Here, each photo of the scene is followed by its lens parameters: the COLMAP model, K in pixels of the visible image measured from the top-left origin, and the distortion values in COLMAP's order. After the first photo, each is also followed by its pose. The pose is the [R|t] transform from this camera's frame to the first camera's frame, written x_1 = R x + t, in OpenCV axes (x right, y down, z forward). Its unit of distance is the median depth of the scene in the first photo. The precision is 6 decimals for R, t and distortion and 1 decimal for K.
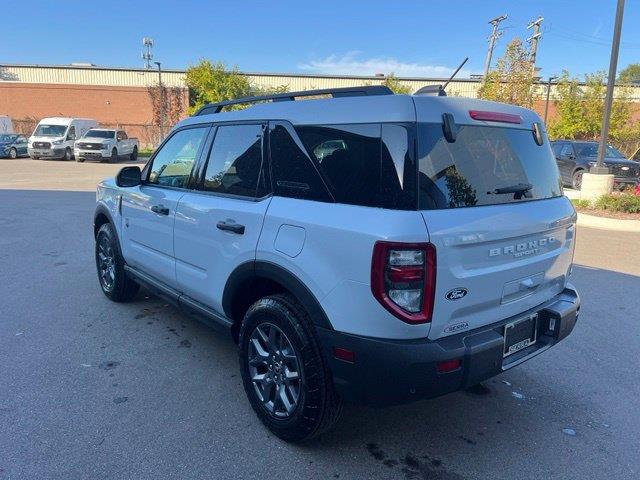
lens RADIAL K [[477.0, 0, 323.5], [0, 477.0, 229.8], [0, 0, 1]] dist [0.034828, 0.000185]
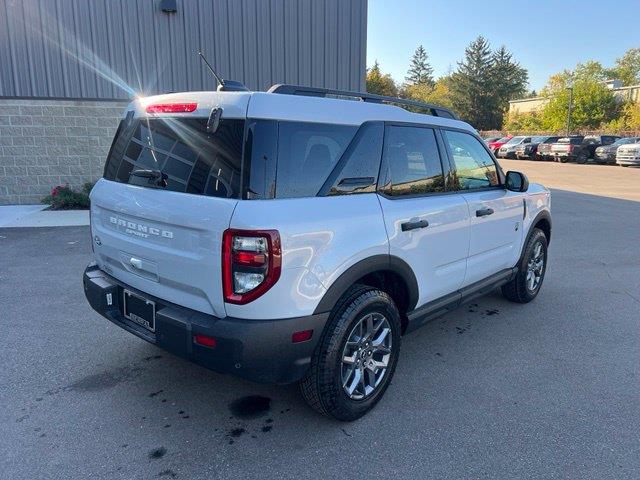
lens RADIAL K [[487.0, 0, 320.7], [0, 487.0, 232.0], [0, 0, 1]] dist [0.015462, -0.000698]
pose [[0.161580, 0.160230, -0.973765, 0.118351], [-0.190422, 0.973250, 0.128547, -0.013319], [0.968314, 0.164656, 0.187769, 0.090626]]
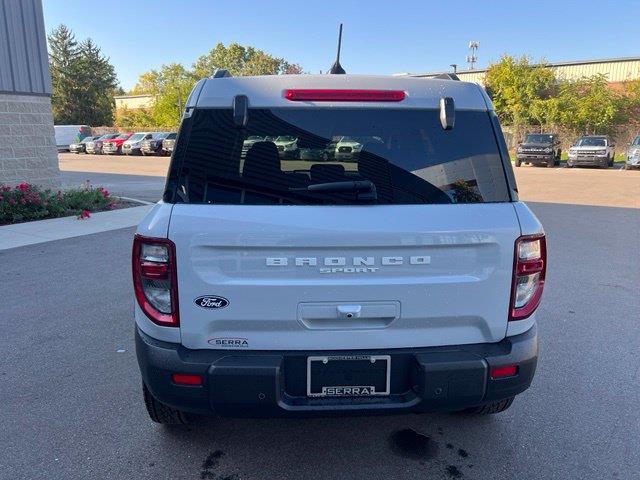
lens RADIAL K [[487.0, 0, 320.7], [0, 487.0, 232.0], [0, 0, 1]] dist [0.015462, -0.000698]
pose [[0.809431, 0.083423, -0.581259, 0.063203], [-0.085183, 0.996068, 0.024334, -0.002154], [0.581004, 0.029817, 0.813355, 0.025777]]
